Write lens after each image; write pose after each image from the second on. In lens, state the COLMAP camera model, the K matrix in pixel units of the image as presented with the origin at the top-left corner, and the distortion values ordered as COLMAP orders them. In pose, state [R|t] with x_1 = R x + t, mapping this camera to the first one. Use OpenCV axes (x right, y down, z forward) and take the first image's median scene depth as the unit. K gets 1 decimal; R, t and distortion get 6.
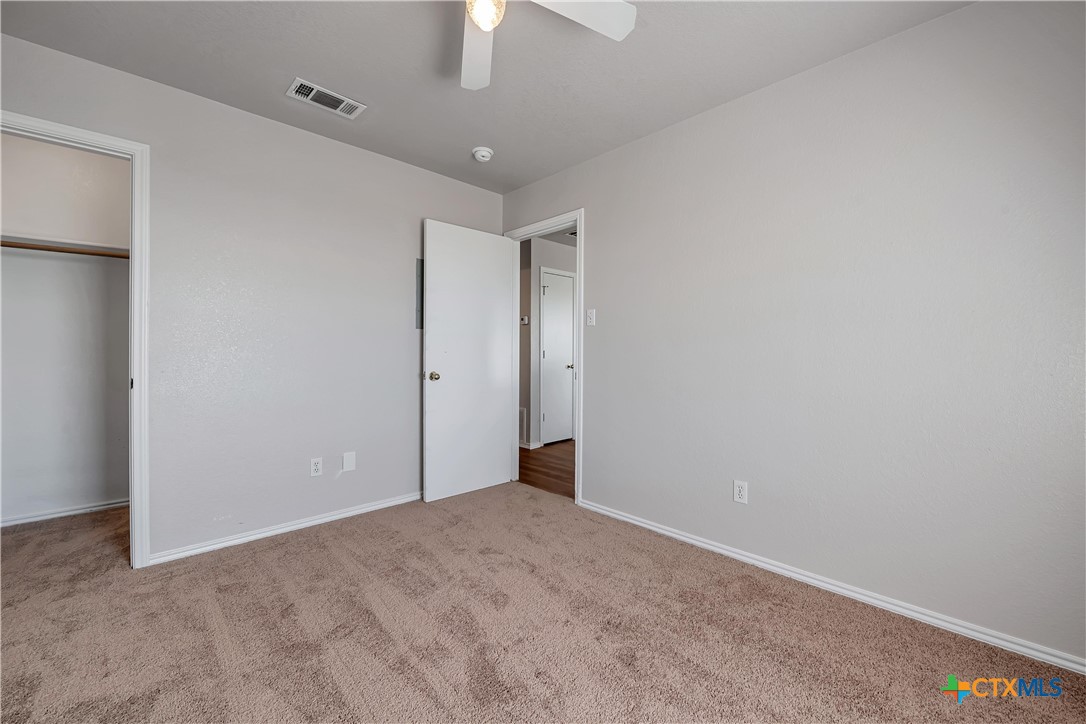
lens RADIAL K [[438.4, 0, 547.0], [0, 438.4, 357.2], [0, 0, 1]] dist [-0.000410, -0.000046]
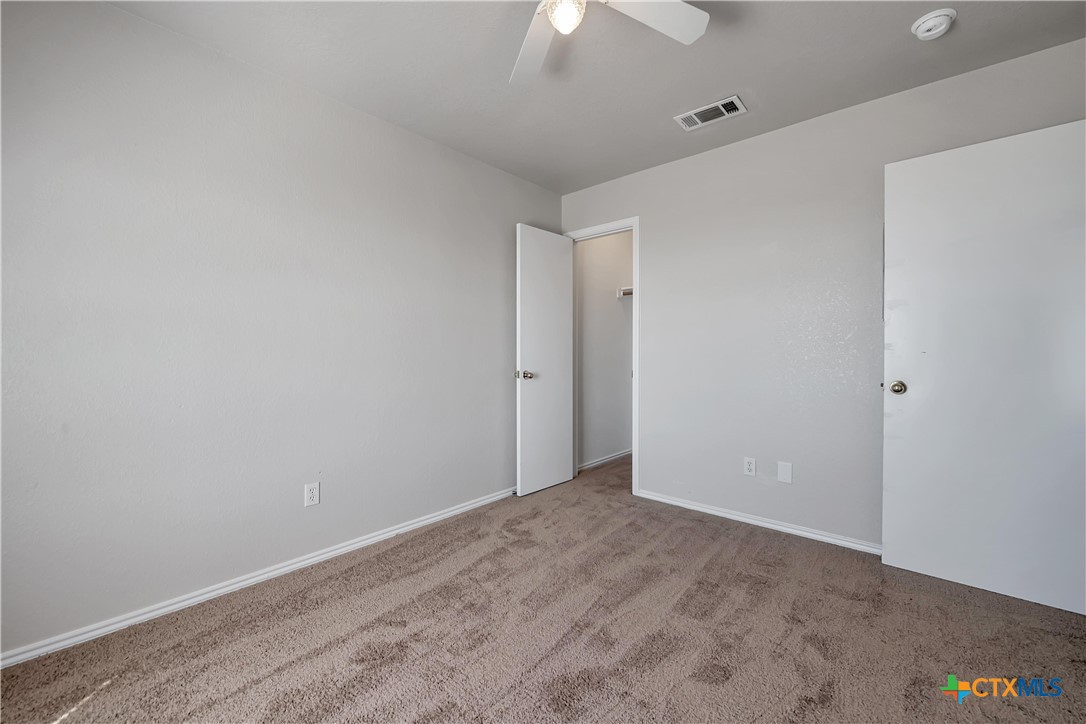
lens RADIAL K [[438.4, 0, 547.0], [0, 438.4, 357.2], [0, 0, 1]] dist [-0.000410, -0.000046]
pose [[0.073037, 0.007123, -0.997304, 0.561405], [-0.005298, 0.999963, 0.006754, -0.008329], [0.997315, 0.004790, 0.073072, 0.571451]]
